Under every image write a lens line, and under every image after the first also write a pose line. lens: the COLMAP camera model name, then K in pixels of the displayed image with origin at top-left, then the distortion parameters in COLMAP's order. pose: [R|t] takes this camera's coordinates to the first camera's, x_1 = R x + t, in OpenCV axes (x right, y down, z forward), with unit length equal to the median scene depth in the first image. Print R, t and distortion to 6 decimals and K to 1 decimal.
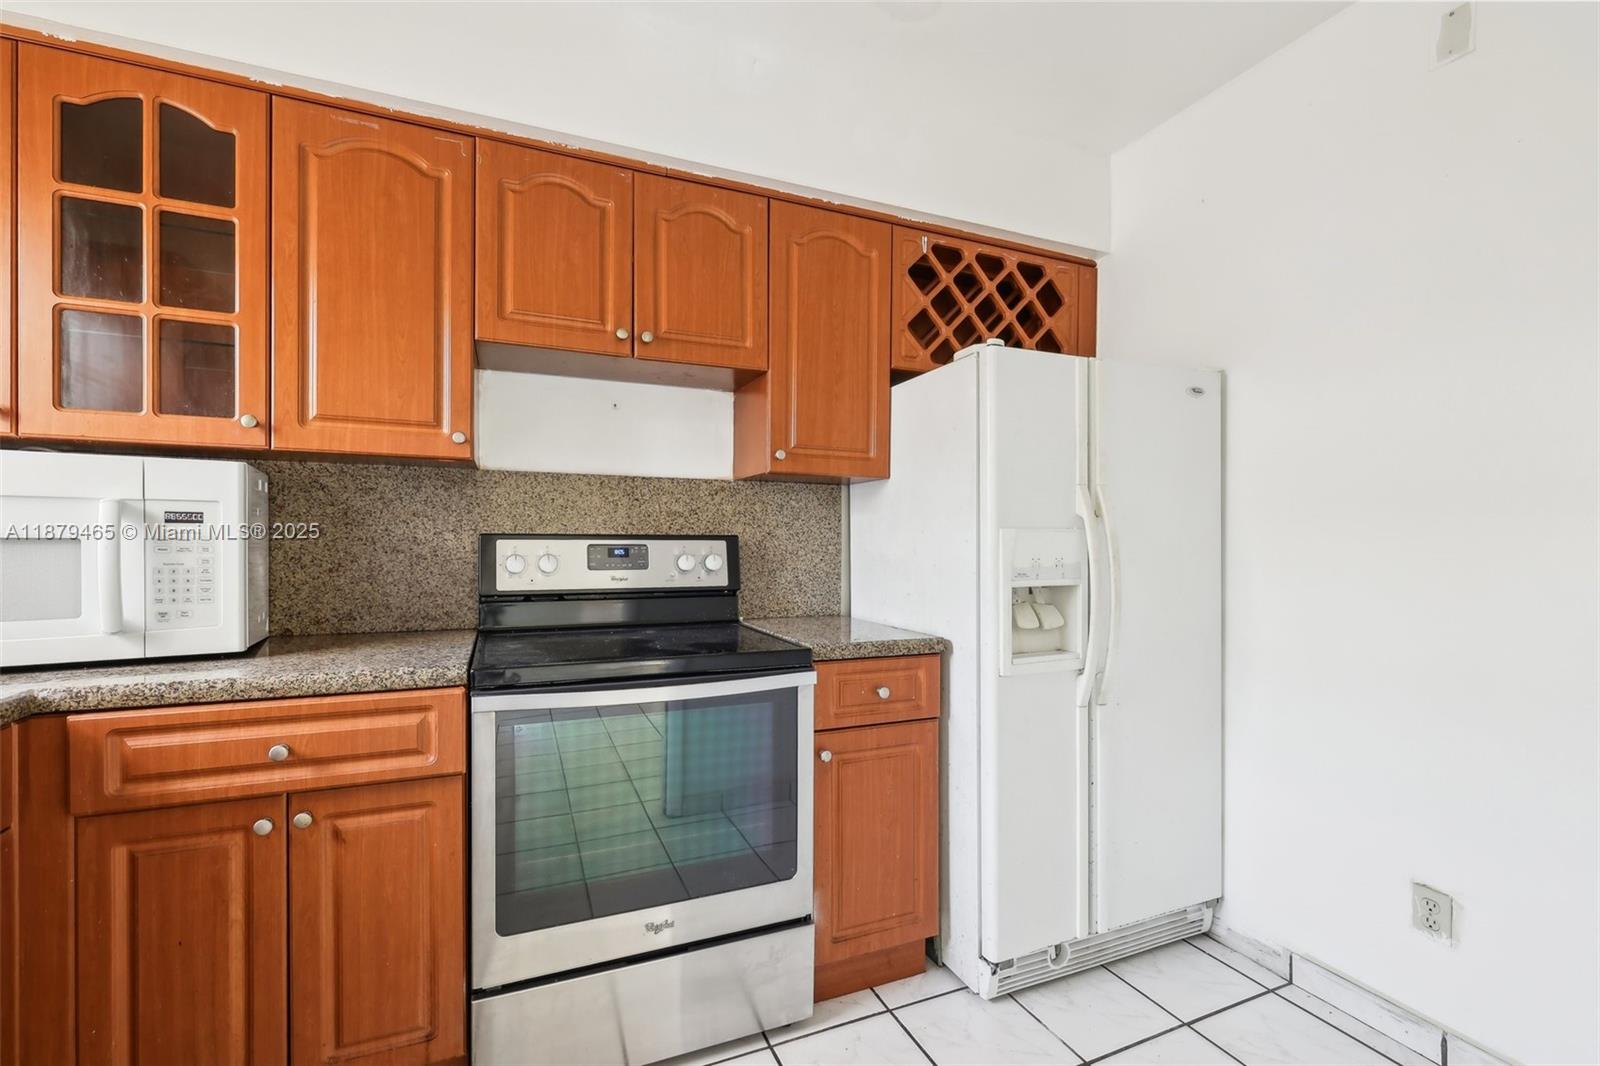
lens RADIAL K [[674.1, 0, 795.0], [0, 674.1, 545.0], [0, 0, 1]] dist [0.001618, -0.000832]
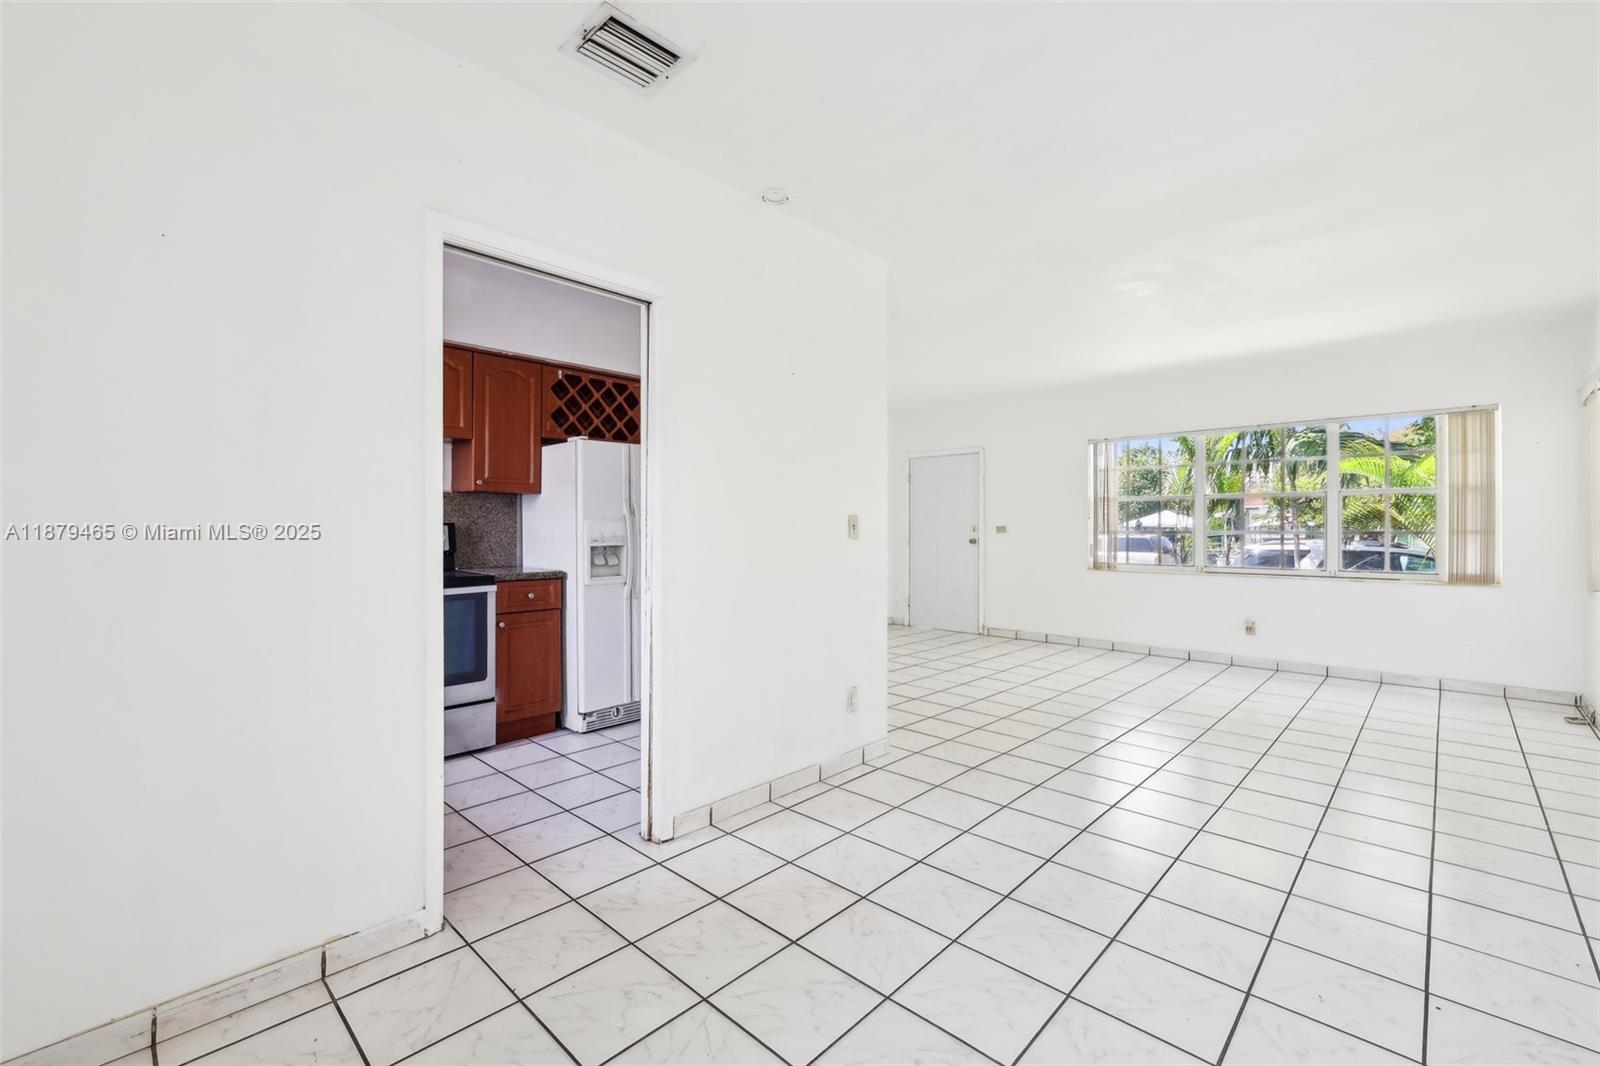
lens RADIAL K [[674.1, 0, 783.5], [0, 674.1, 521.6], [0, 0, 1]] dist [0.001618, -0.000832]
pose [[0.925956, -0.003184, 0.377619, 0.061556], [0.004987, 0.999980, -0.003795, -0.007848], [-0.377600, 0.005397, 0.925953, -1.260667]]
